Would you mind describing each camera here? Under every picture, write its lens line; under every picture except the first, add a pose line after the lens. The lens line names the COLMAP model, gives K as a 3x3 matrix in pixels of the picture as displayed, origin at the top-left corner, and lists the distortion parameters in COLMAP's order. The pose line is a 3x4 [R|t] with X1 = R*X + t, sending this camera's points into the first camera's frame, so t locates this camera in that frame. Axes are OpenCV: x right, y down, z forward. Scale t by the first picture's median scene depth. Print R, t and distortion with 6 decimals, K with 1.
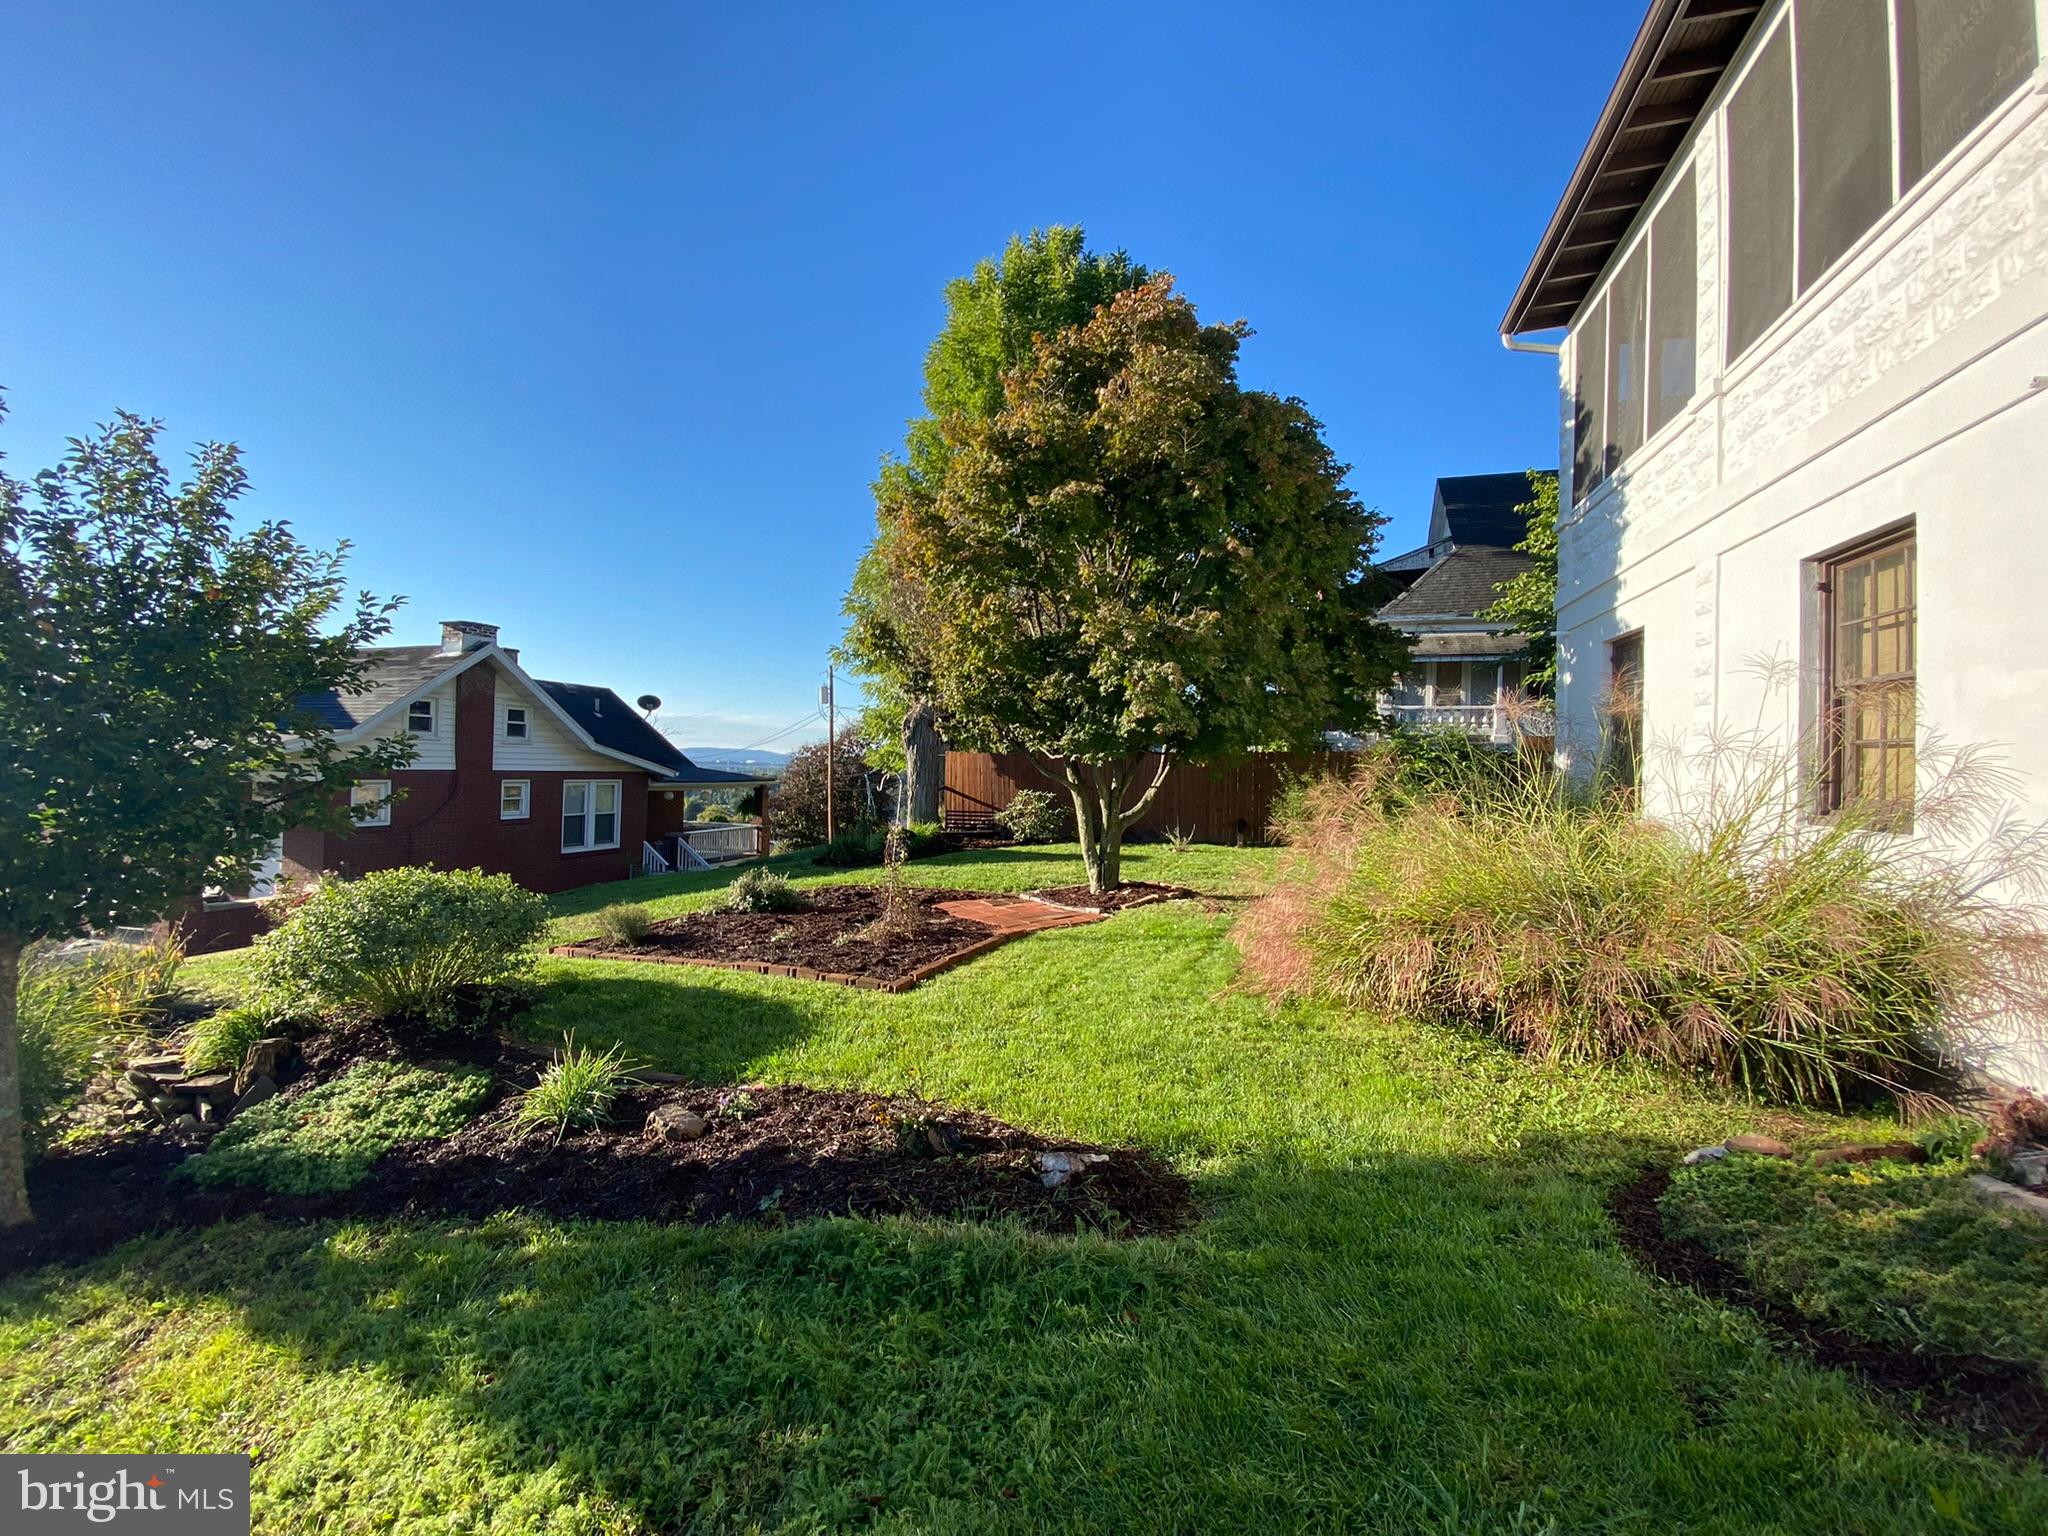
lens RADIAL K [[822.0, 0, 1024.0], [0, 822.0, 768.0], [0, 0, 1]] dist [-0.014618, -0.000151]
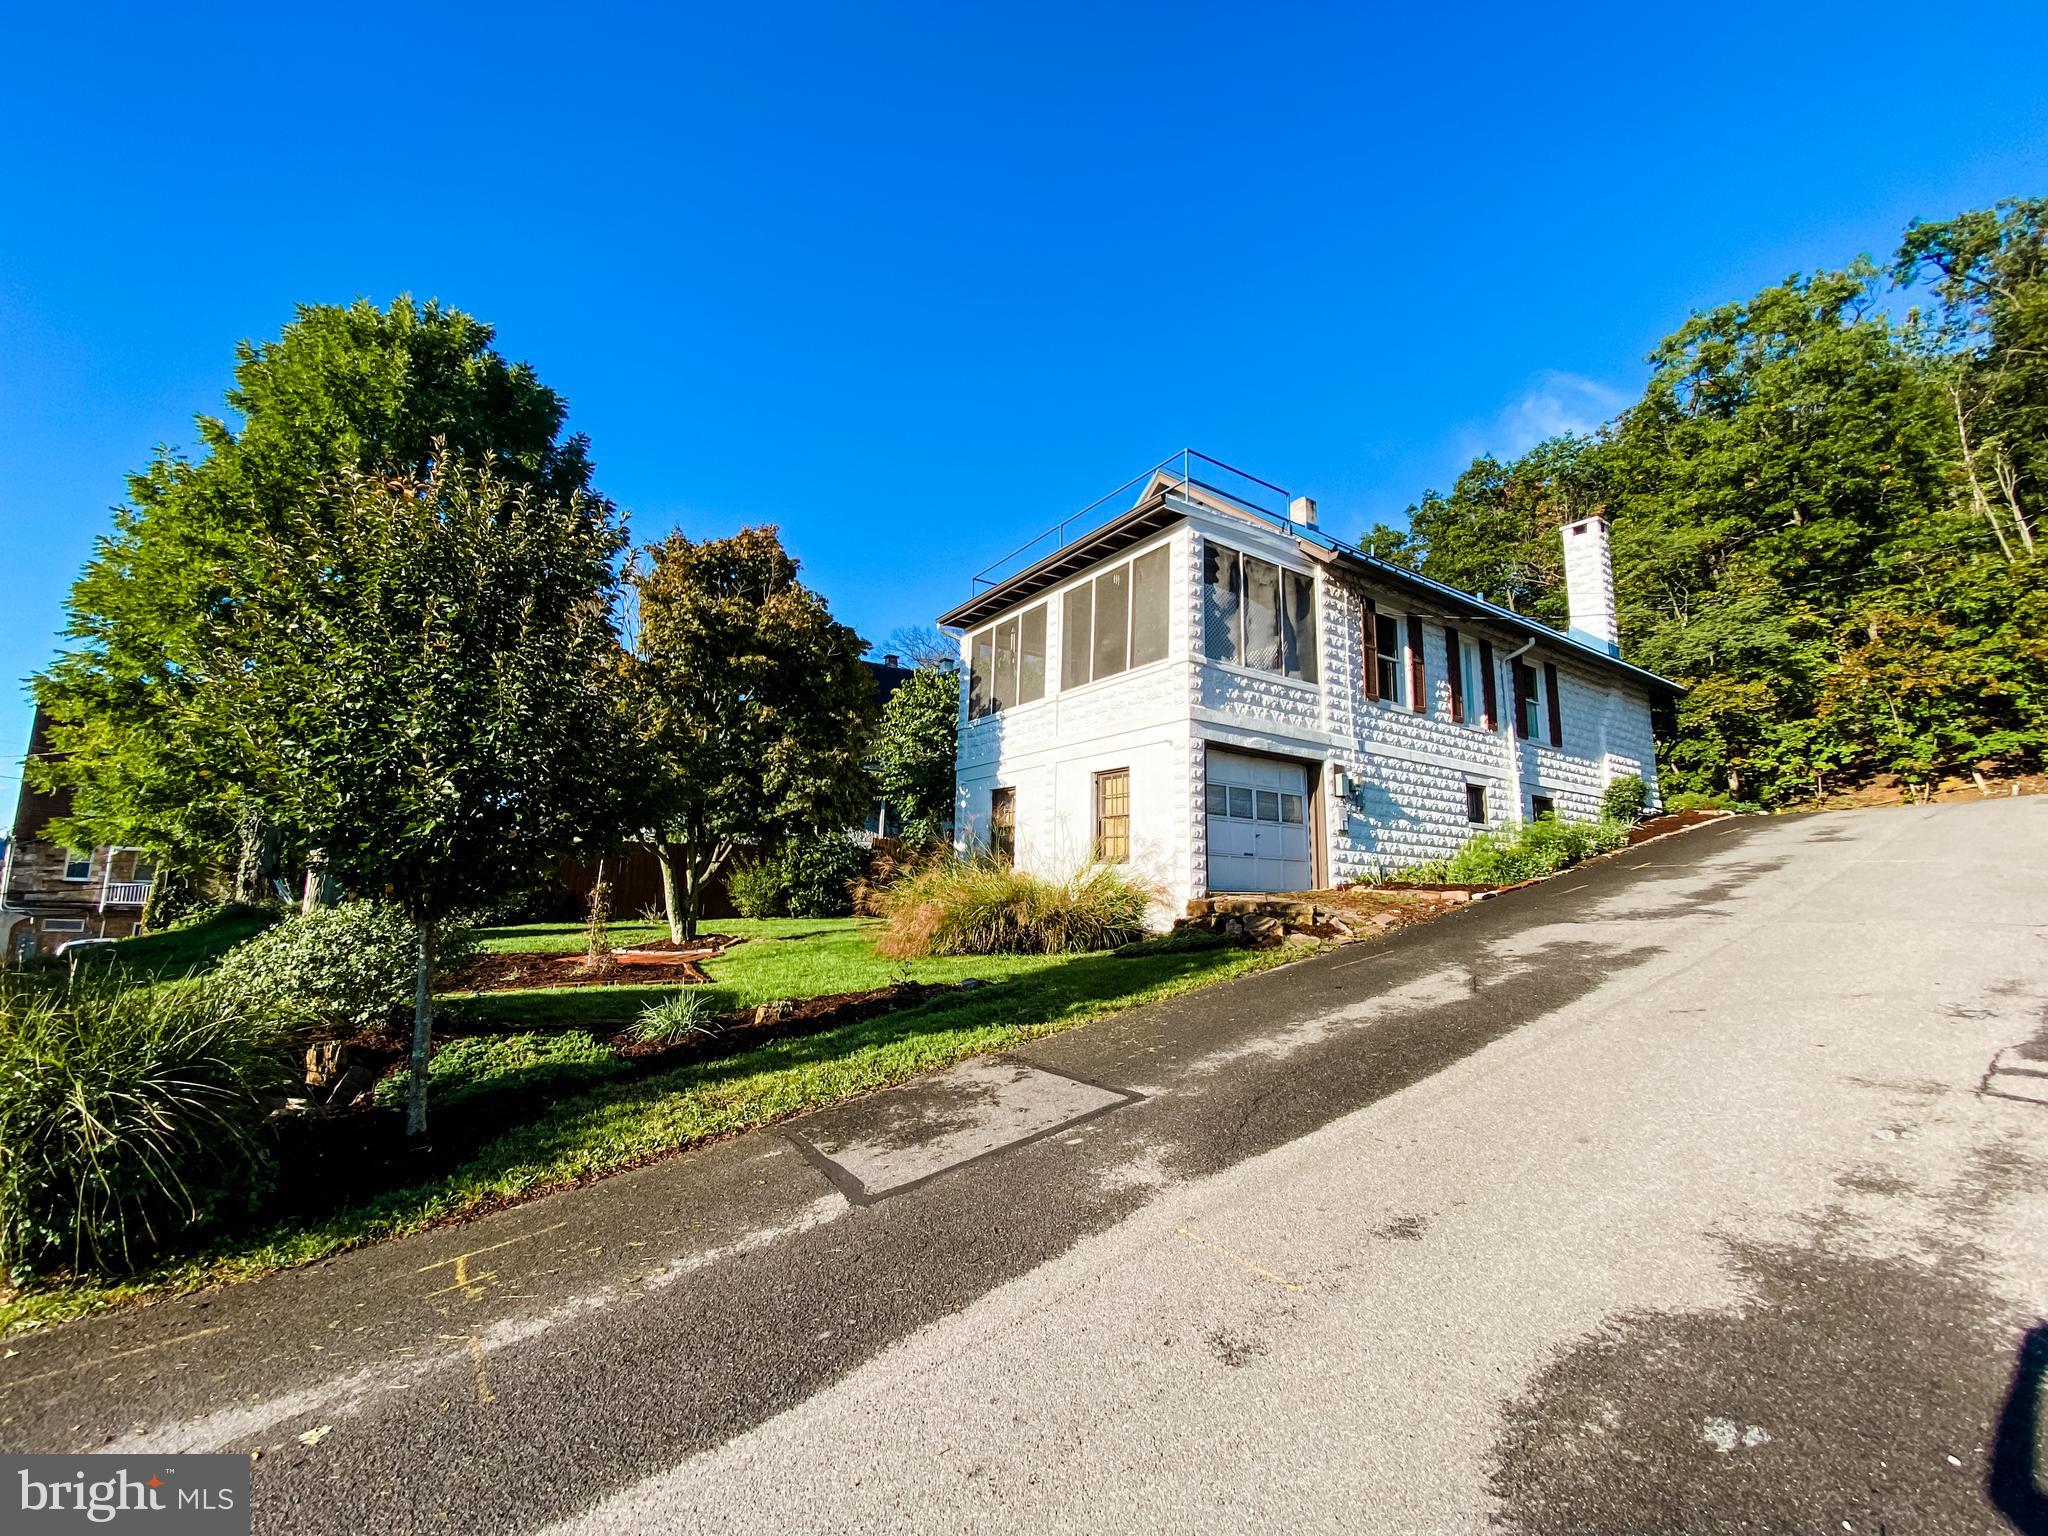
lens RADIAL K [[822.0, 0, 1024.0], [0, 822.0, 768.0], [0, 0, 1]] dist [-0.014618, -0.000151]
pose [[0.589606, 0.102403, 0.801173, -0.869466], [0.002572, 0.991687, -0.128647, 0.059837], [-0.807687, 0.077912, 0.584442, -0.287601]]
